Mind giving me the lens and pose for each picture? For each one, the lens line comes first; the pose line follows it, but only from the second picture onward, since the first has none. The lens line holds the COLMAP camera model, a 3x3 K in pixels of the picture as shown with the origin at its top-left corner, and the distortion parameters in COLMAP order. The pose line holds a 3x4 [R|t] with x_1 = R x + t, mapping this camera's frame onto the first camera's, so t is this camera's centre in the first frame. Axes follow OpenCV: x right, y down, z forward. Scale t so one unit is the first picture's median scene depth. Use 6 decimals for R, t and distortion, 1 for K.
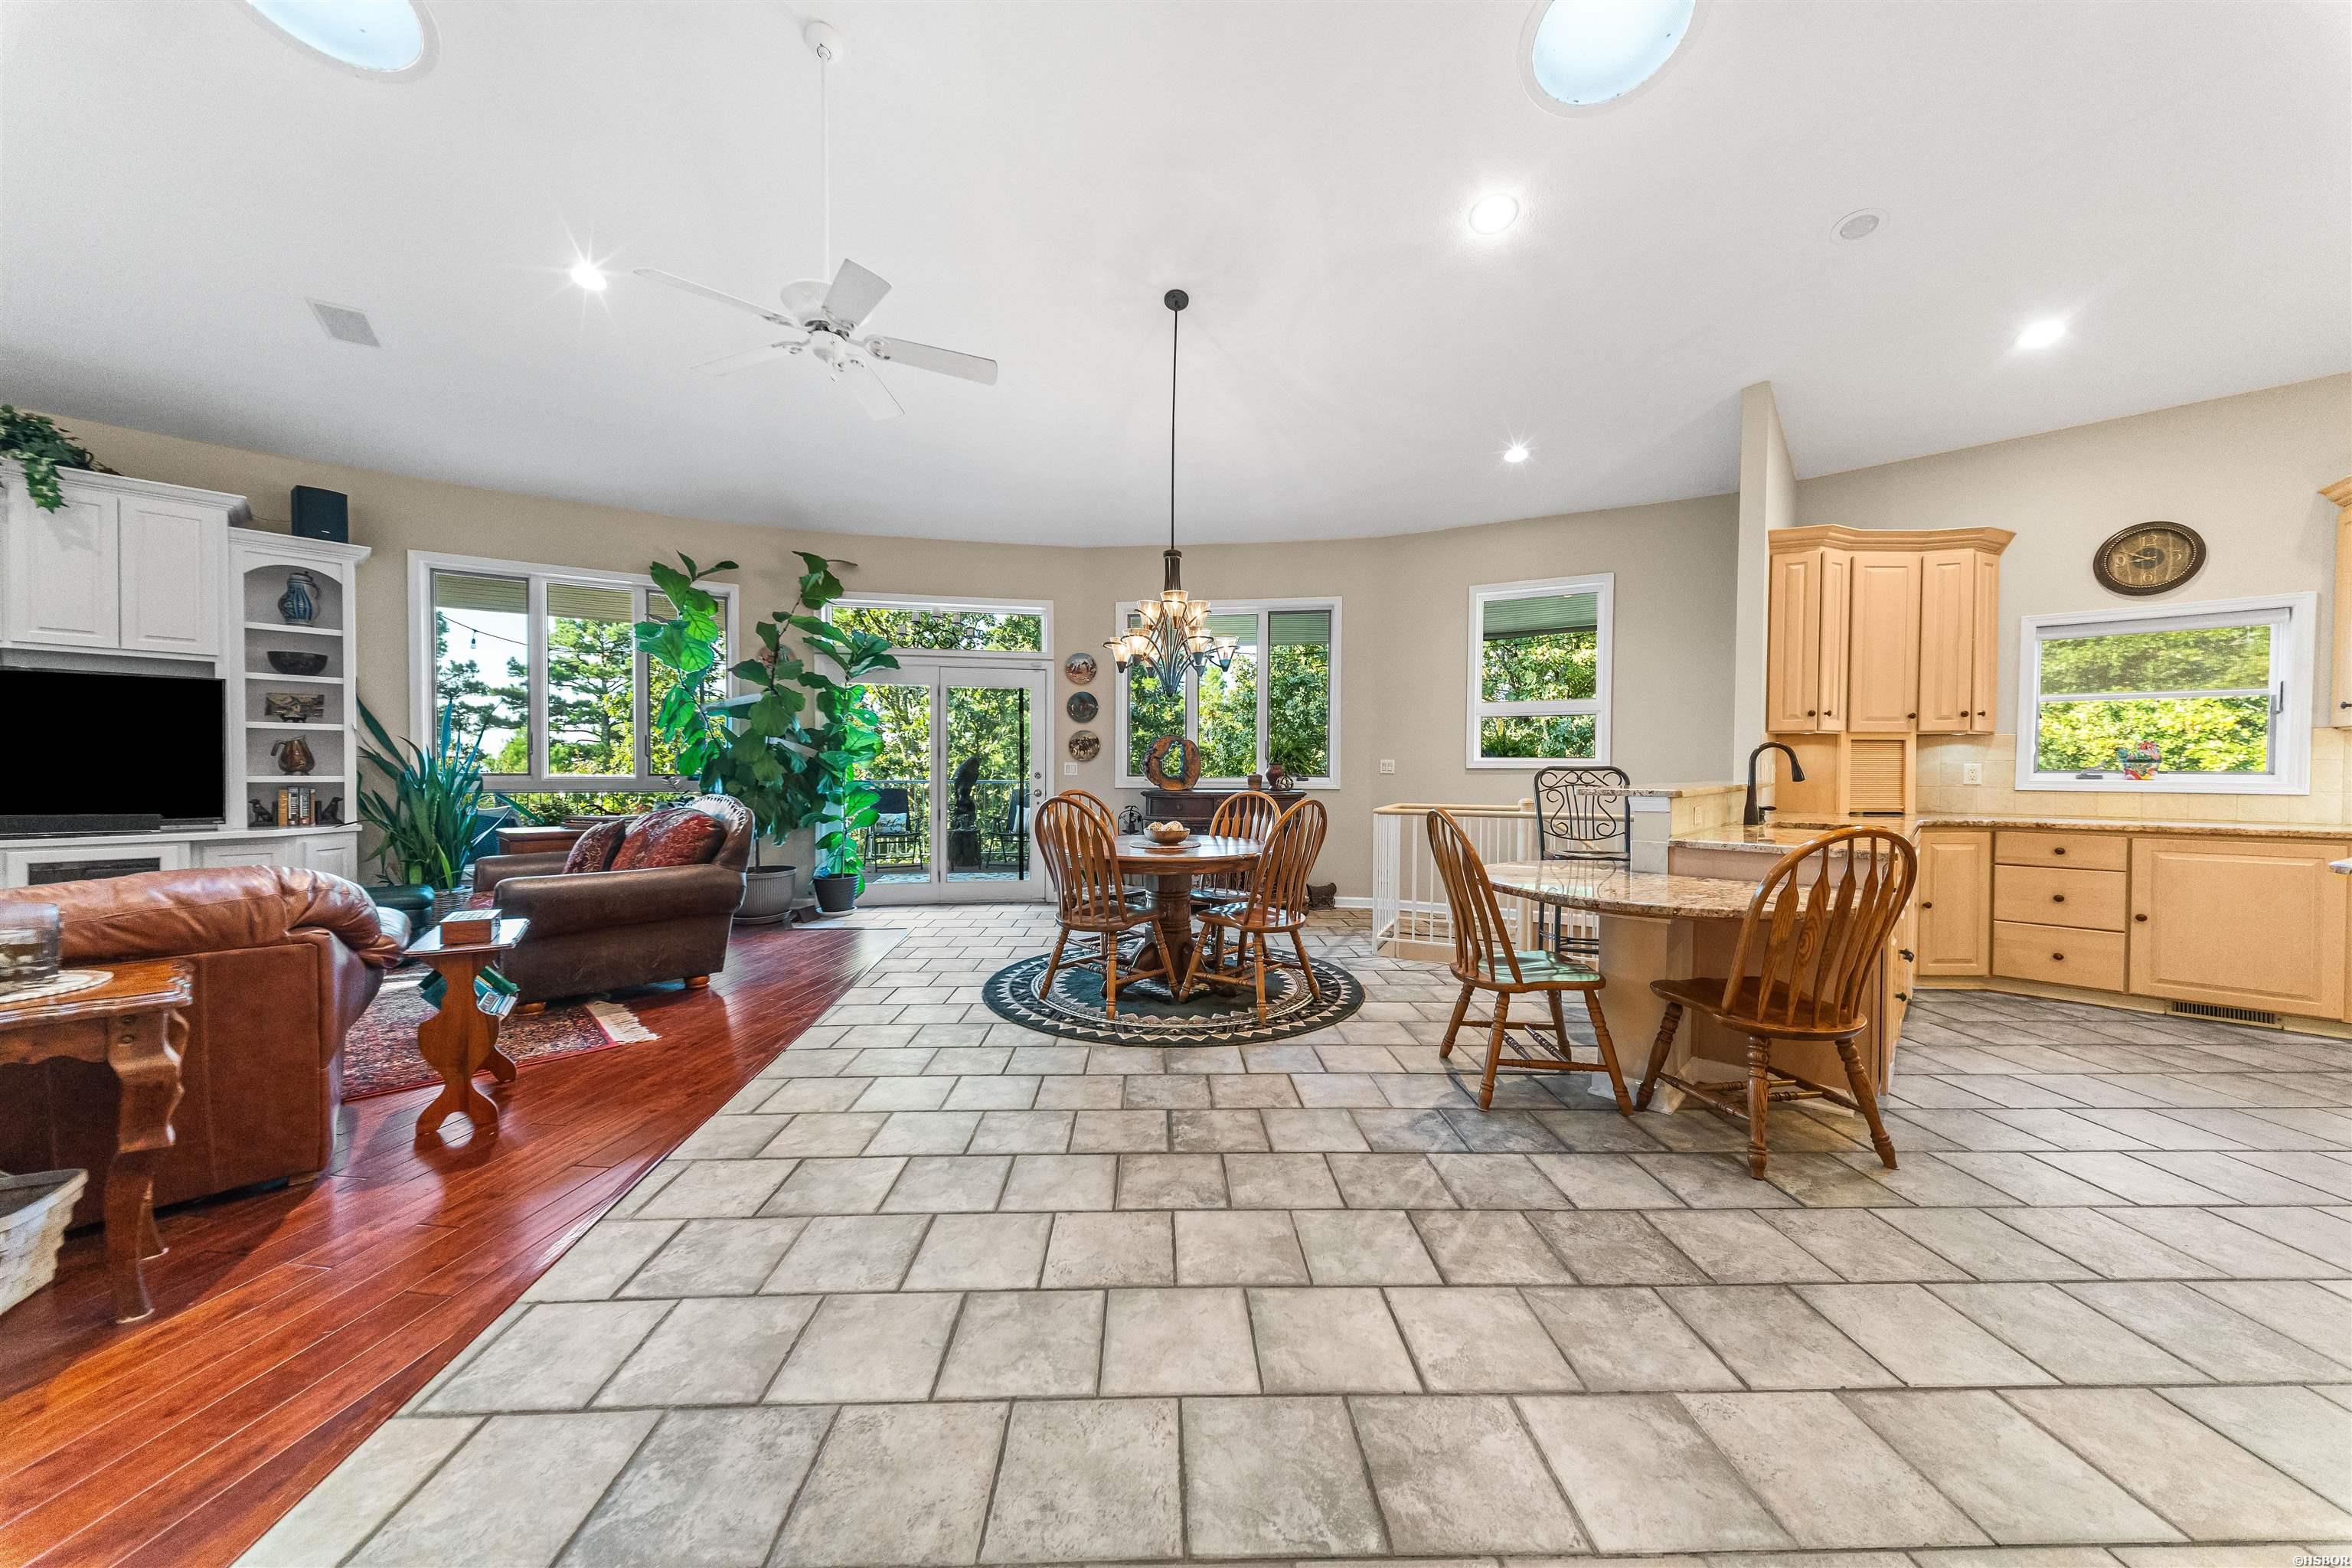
lens RADIAL K [[810.3, 0, 1177.1], [0, 810.3, 782.2], [0, 0, 1]] dist [0.015350, -0.003370]
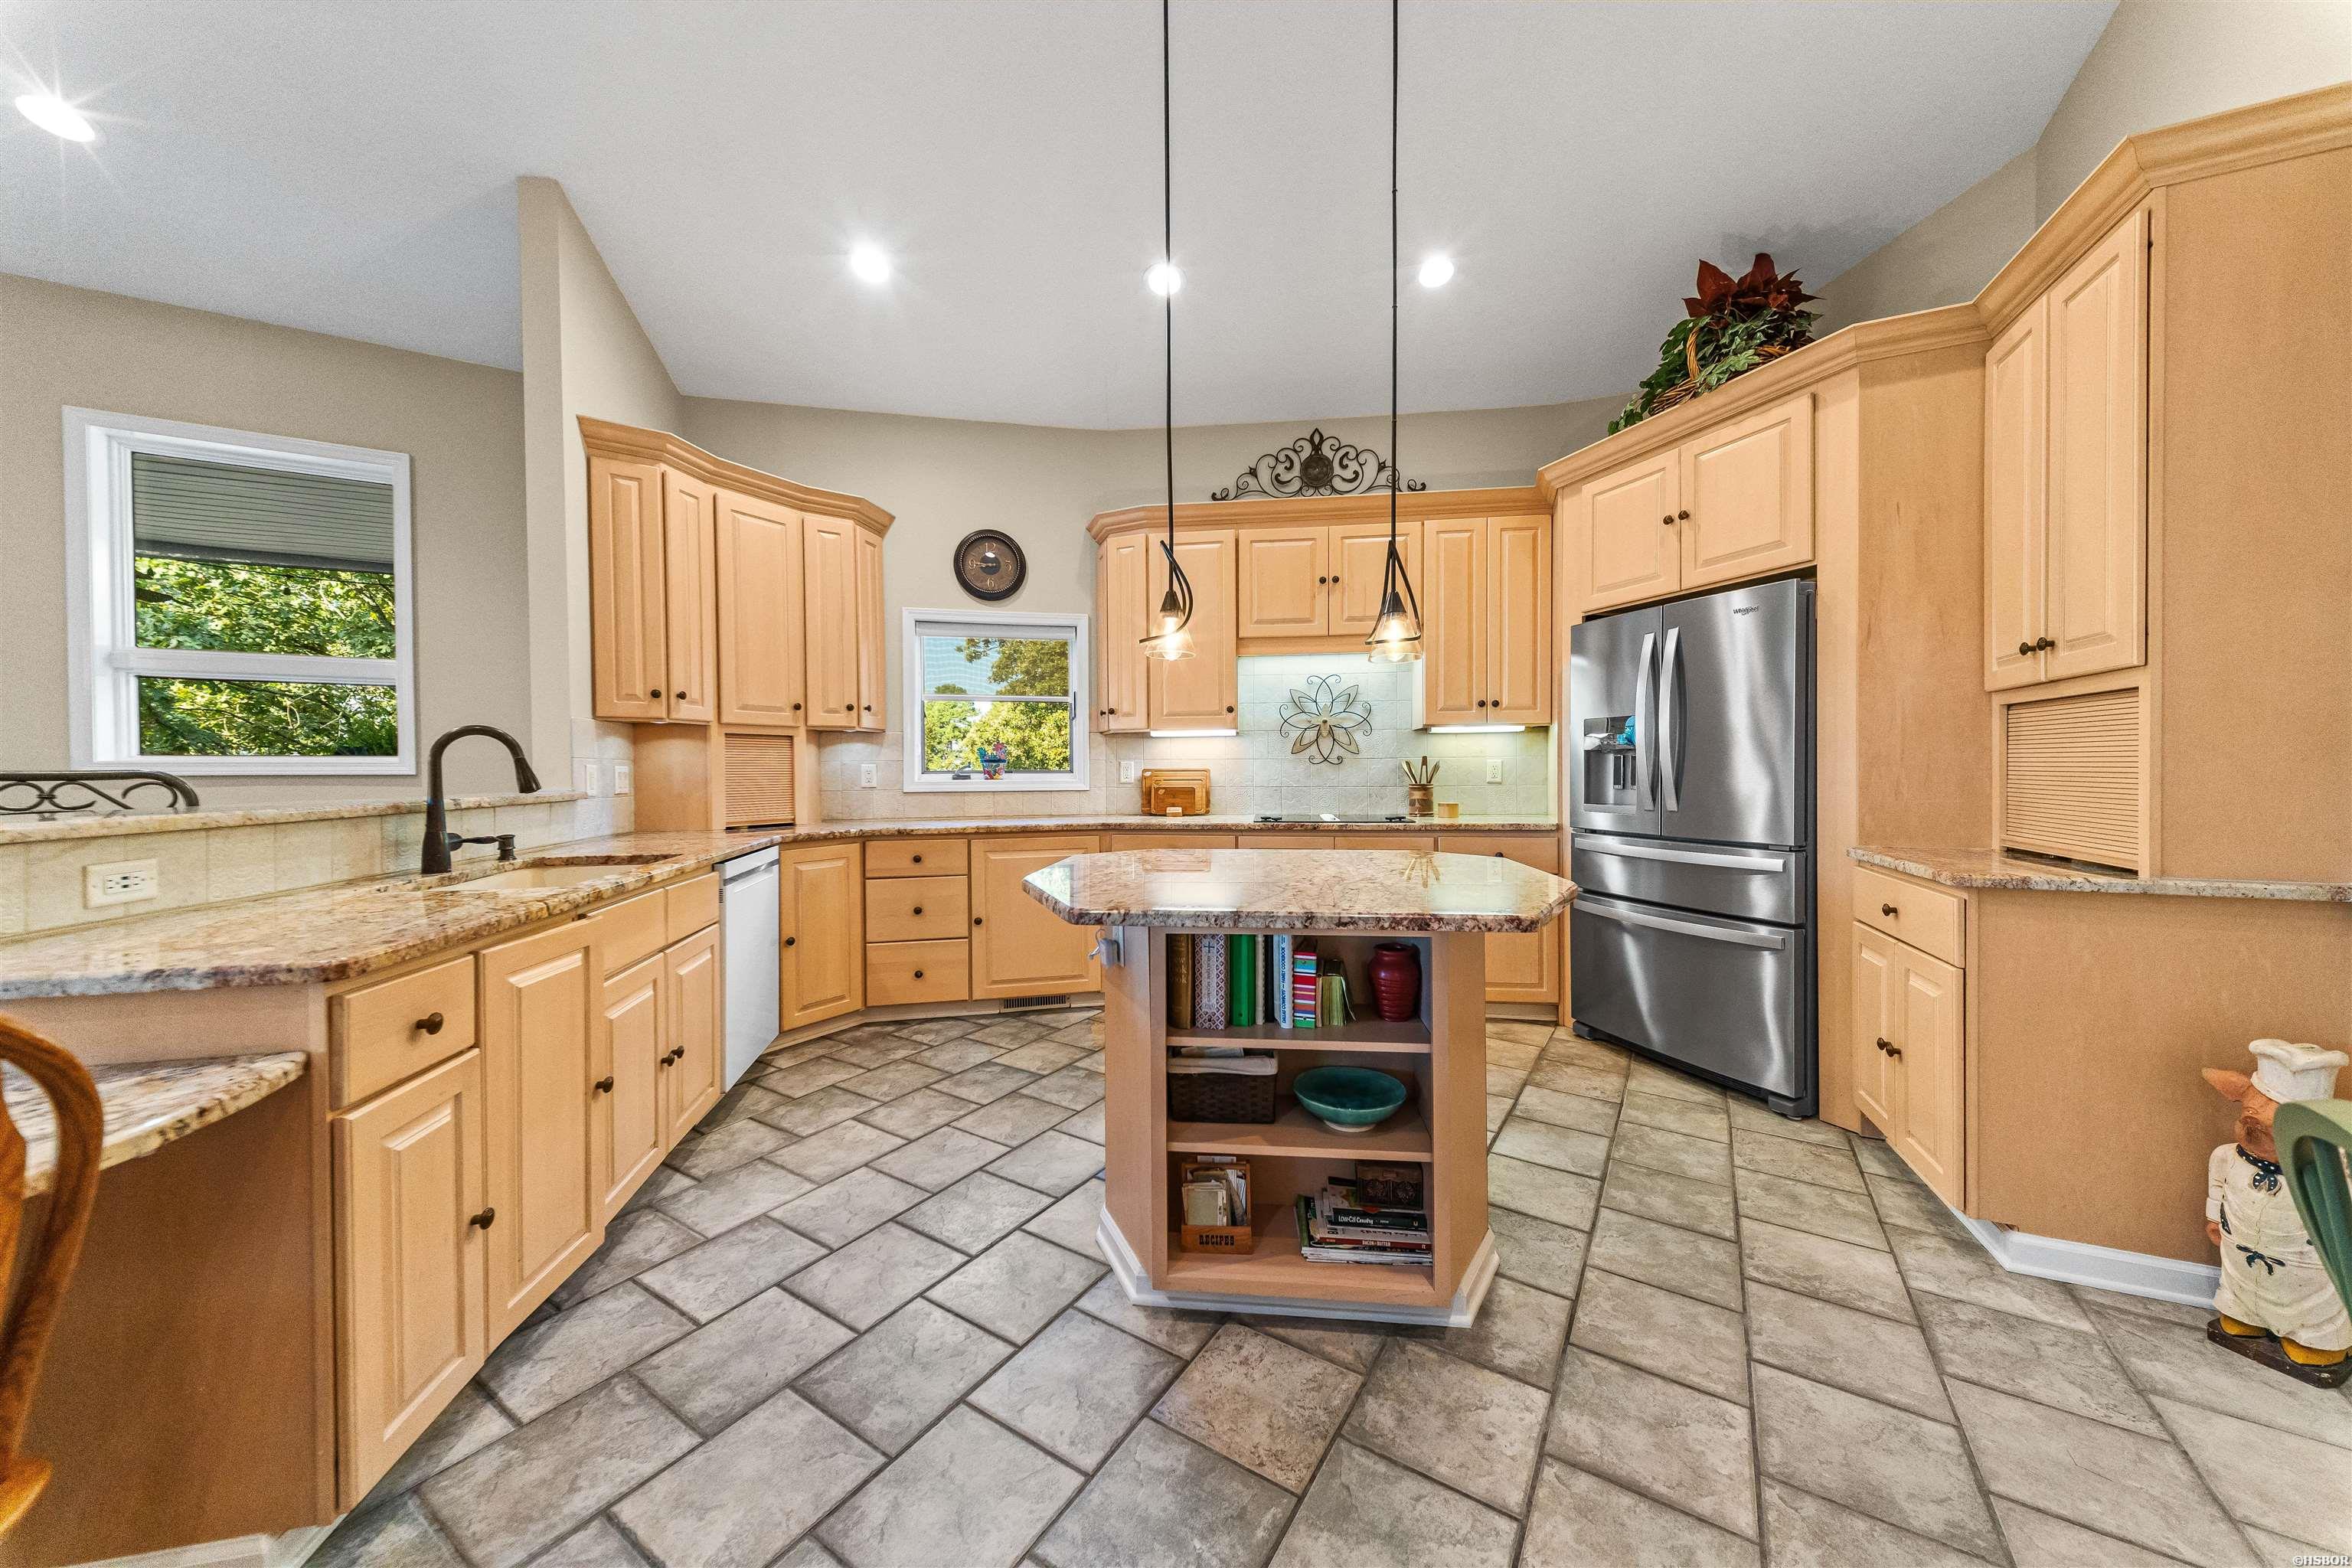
lens RADIAL K [[810.3, 0, 1171.3], [0, 810.3, 780.1], [0, 0, 1]] dist [0.015350, -0.003370]
pose [[0.573332, -0.017843, 0.819129, 0.450966], [0.023522, 0.999709, 0.005313, -0.002138], [-0.818985, 0.016222, 0.573585, 0.223870]]
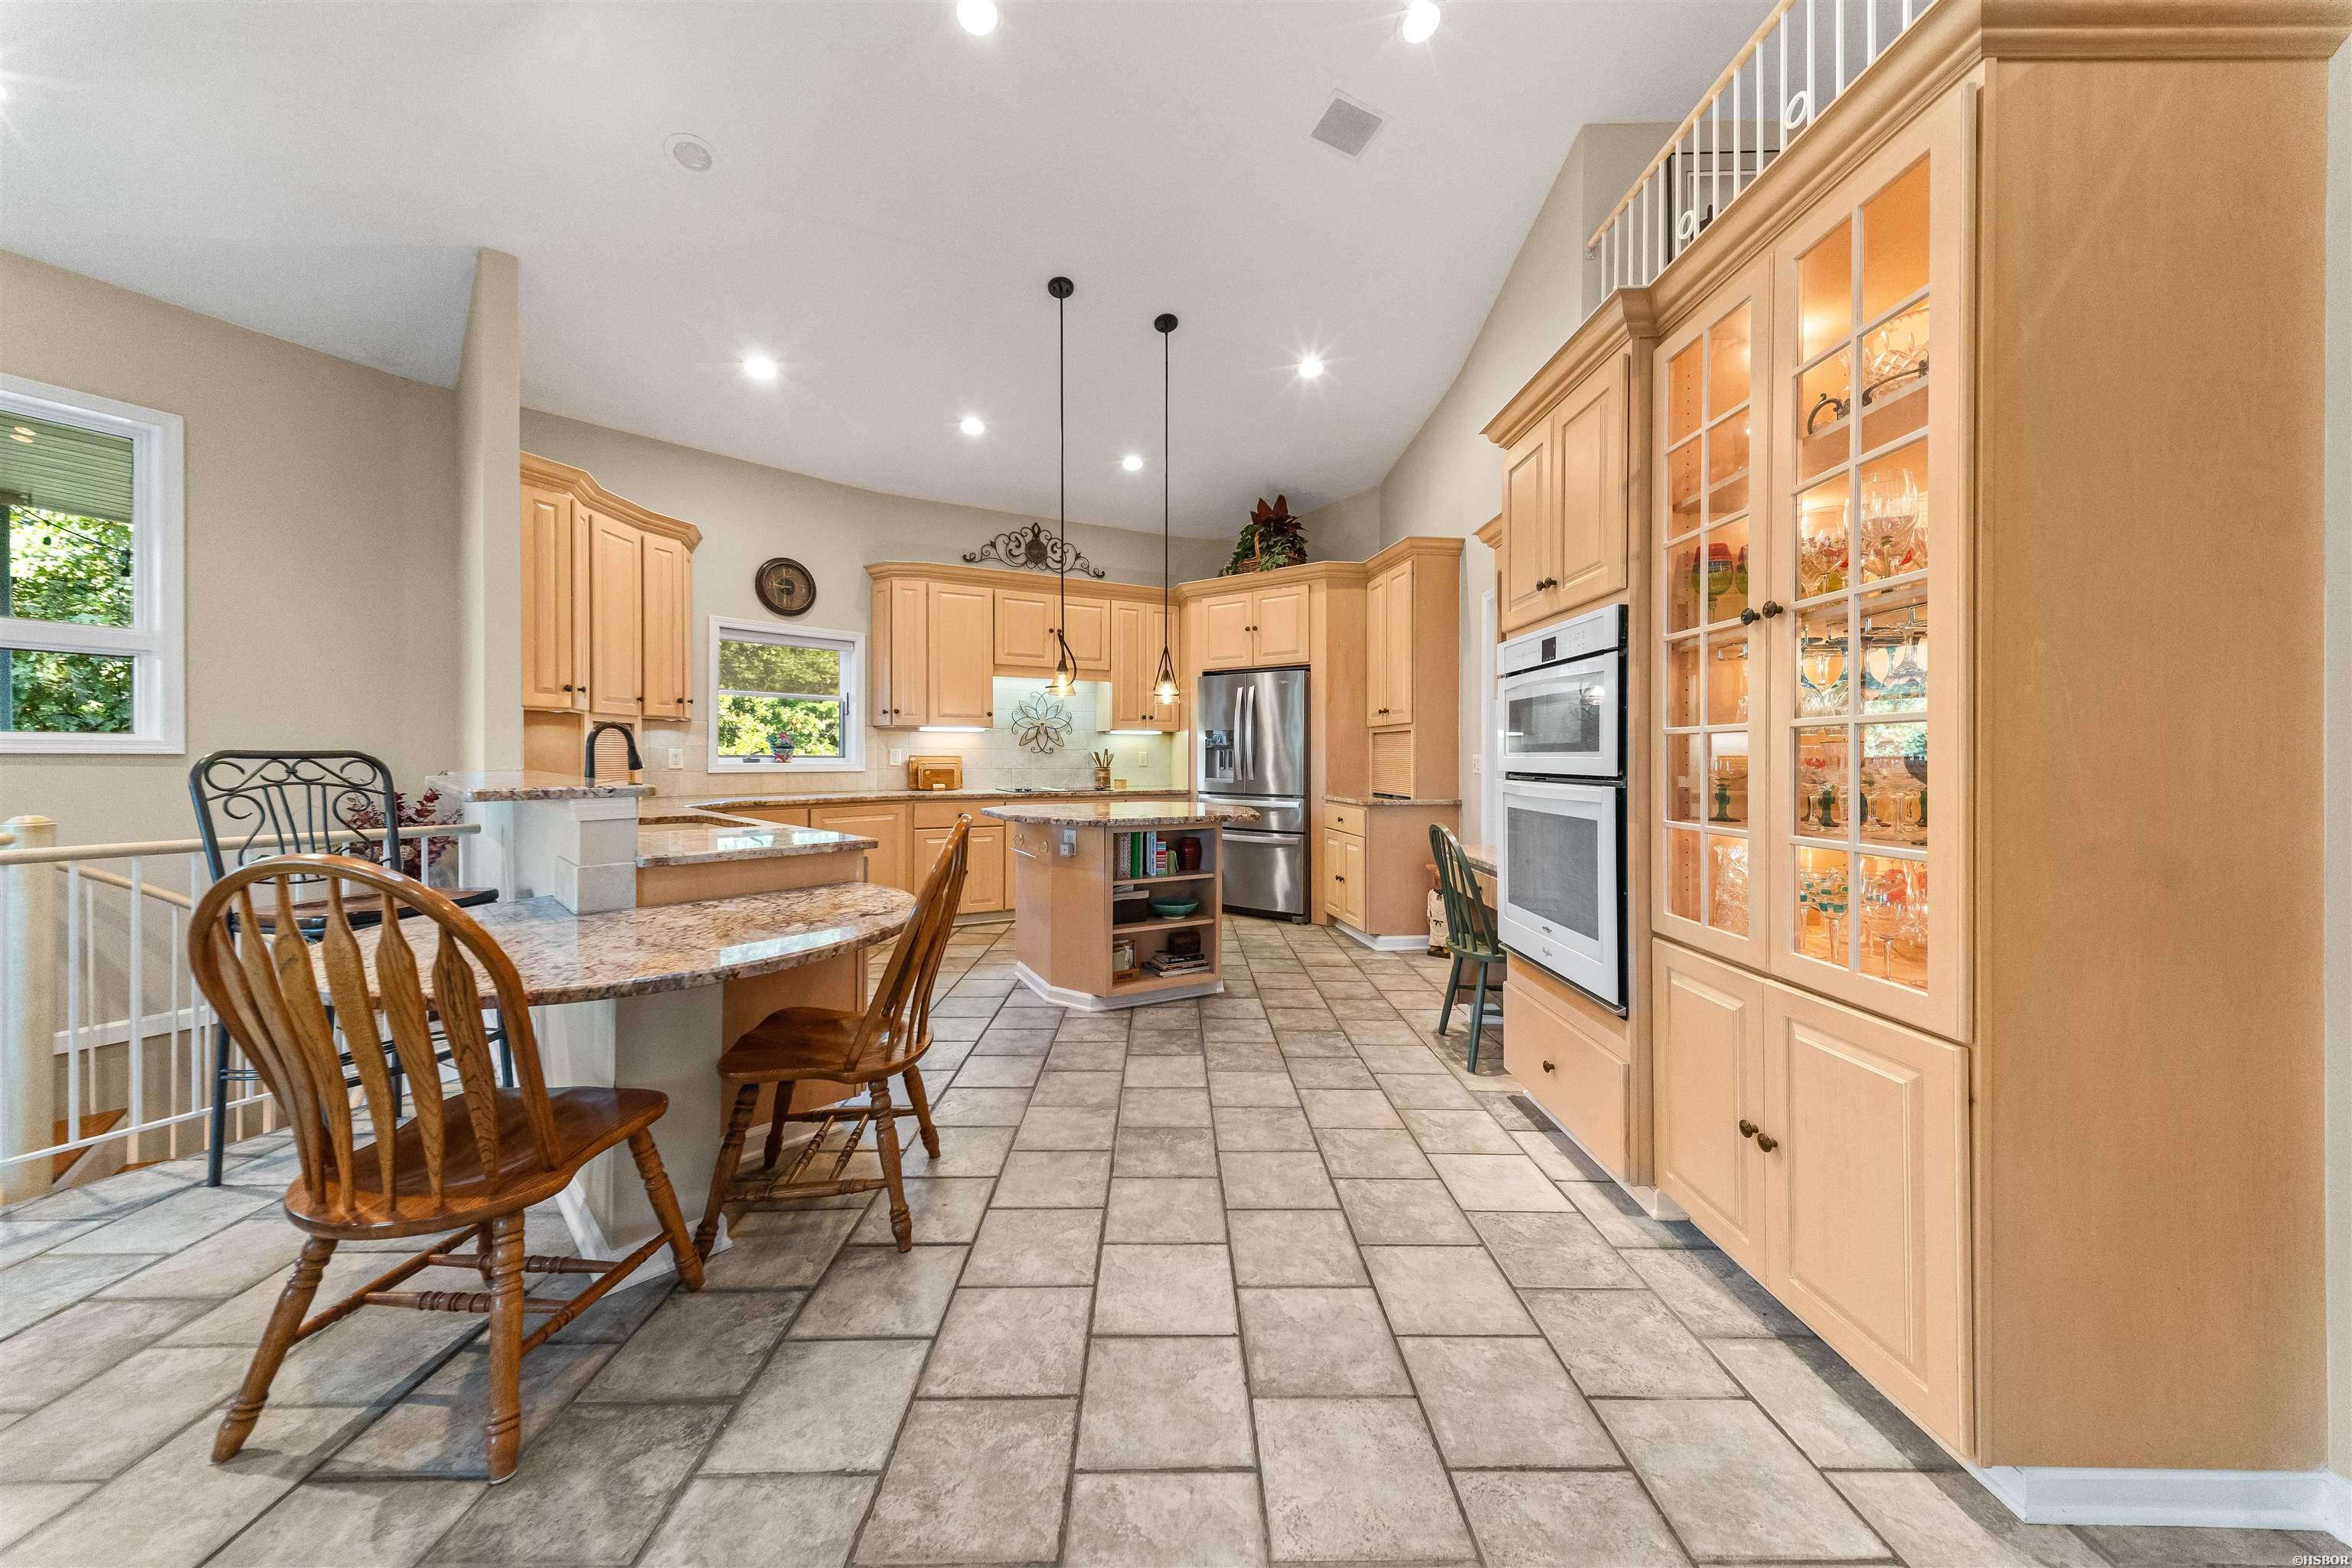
lens RADIAL K [[810.3, 0, 1187.1], [0, 810.3, 759.0], [0, 0, 1]] dist [0.015350, -0.003370]
pose [[0.012803, -0.007769, 0.999888, -0.057756], [0.014495, 0.999866, 0.007583, -0.008446], [-0.999813, 0.014397, 0.012914, 0.356348]]
